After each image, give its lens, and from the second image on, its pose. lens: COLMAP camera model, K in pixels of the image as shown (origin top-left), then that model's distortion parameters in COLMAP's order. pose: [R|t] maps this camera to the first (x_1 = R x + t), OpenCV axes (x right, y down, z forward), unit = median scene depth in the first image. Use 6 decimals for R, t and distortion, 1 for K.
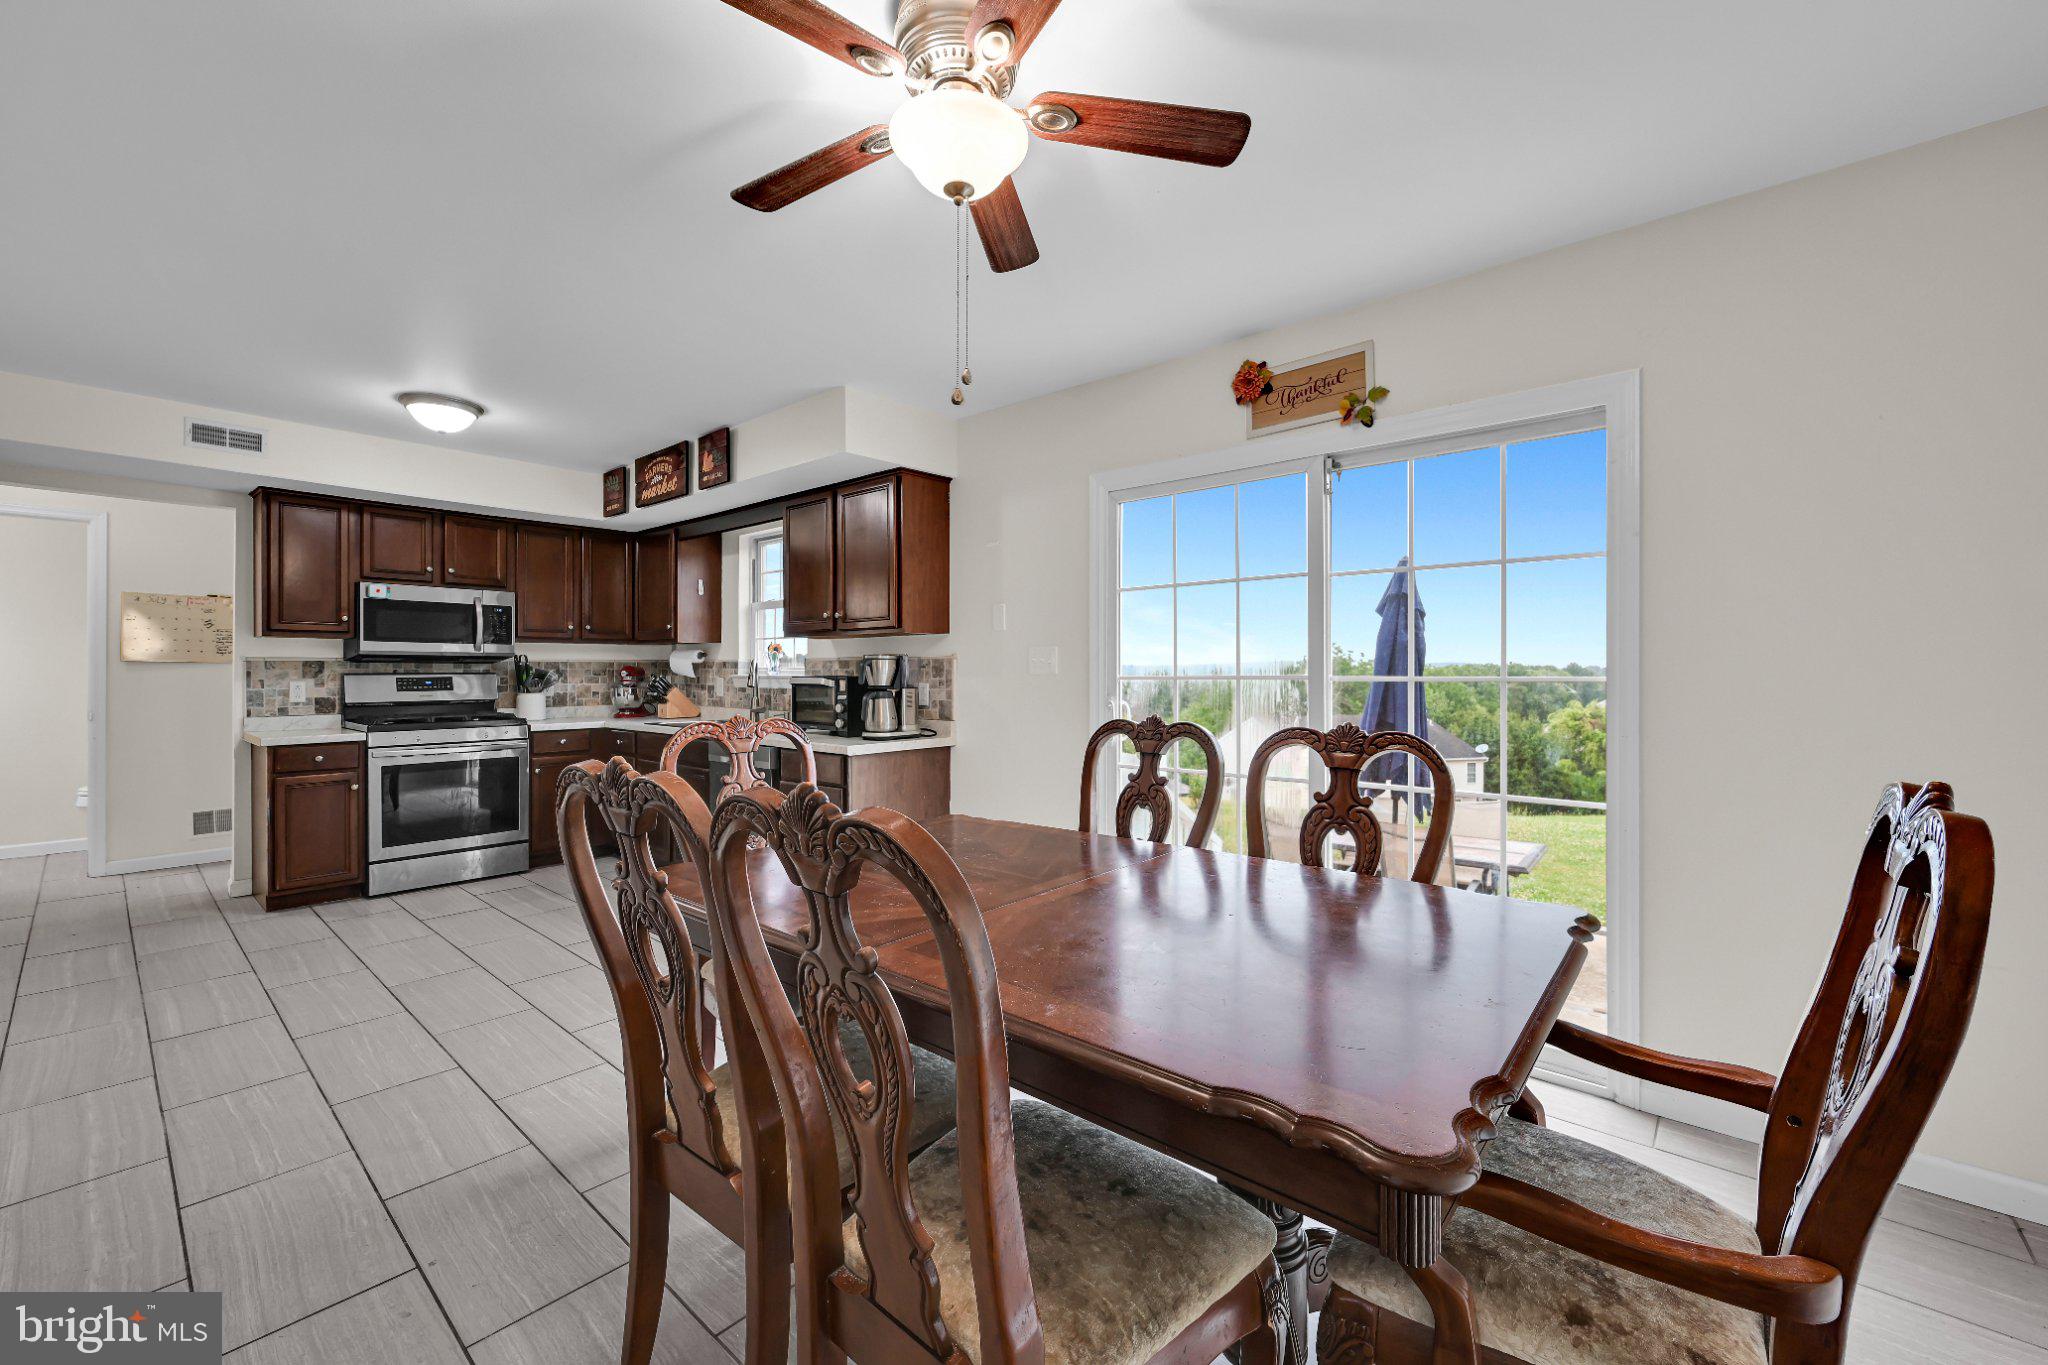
lens RADIAL K [[823.2, 0, 1020.2], [0, 823.2, 671.3], [0, 0, 1]] dist [-0.001202, -0.000175]
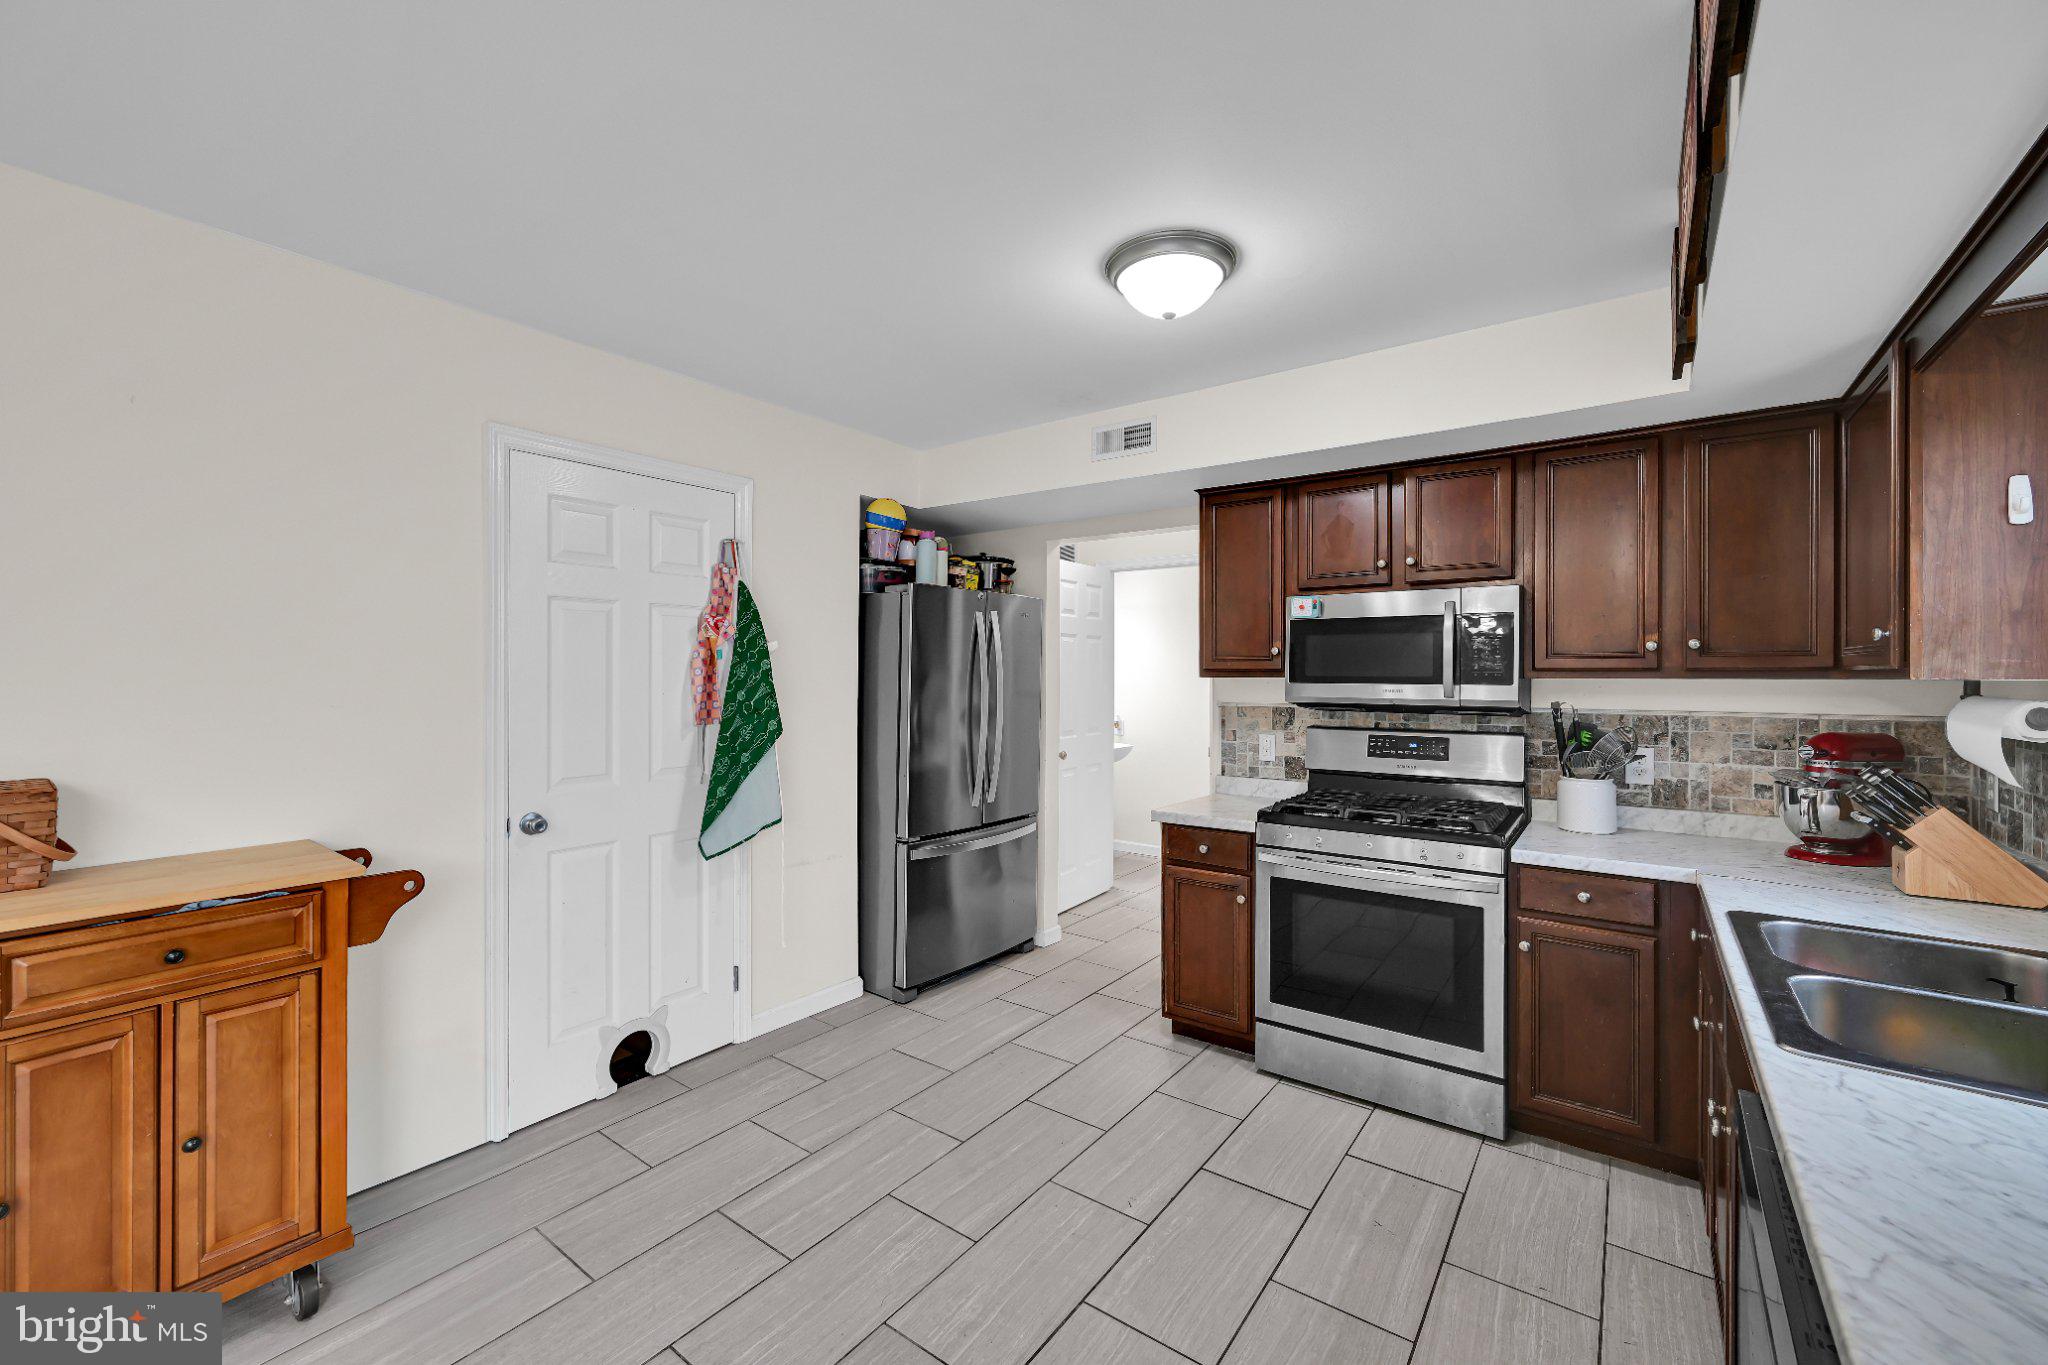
lens RADIAL K [[823.2, 0, 1020.2], [0, 823.2, 671.3], [0, 0, 1]] dist [-0.001202, -0.000175]
pose [[0.083098, -0.003899, -0.996534, -0.128701], [-0.002987, 0.999987, -0.004161, -0.041462], [0.996537, 0.003323, 0.083086, 0.691493]]
